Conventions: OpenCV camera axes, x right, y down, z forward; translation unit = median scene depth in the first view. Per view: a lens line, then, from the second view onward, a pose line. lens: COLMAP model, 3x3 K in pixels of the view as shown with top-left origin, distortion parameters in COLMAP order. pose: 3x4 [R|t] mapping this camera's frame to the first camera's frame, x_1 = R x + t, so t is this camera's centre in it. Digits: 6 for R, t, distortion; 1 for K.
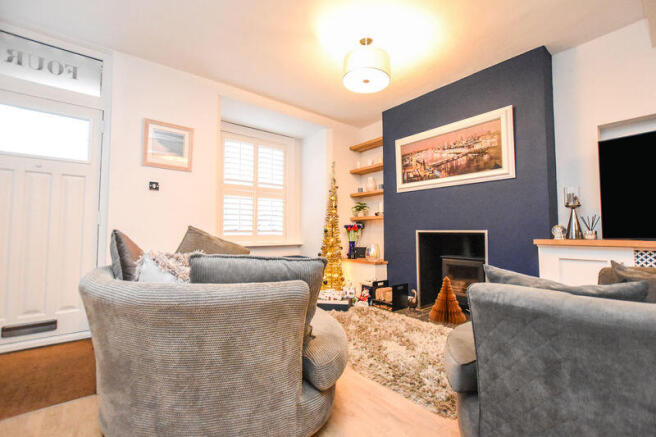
lens RADIAL K [[298.4, 0, 329.0], [0, 298.4, 217.9], [0, 0, 1]] dist [-0.008289, 0.000849]
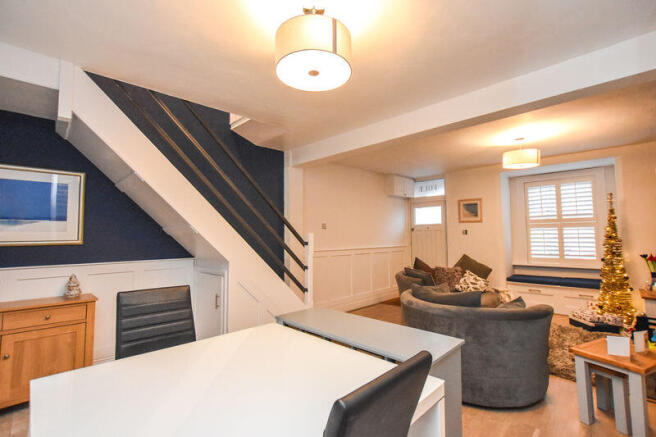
lens RADIAL K [[298.4, 0, 329.0], [0, 298.4, 217.9], [0, 0, 1]] dist [-0.008289, 0.000849]
pose [[0.104485, -0.062982, -0.992530, 1.072660], [0.058183, 0.996670, -0.057120, -0.115200], [0.992823, -0.051780, 0.107801, -0.100684]]
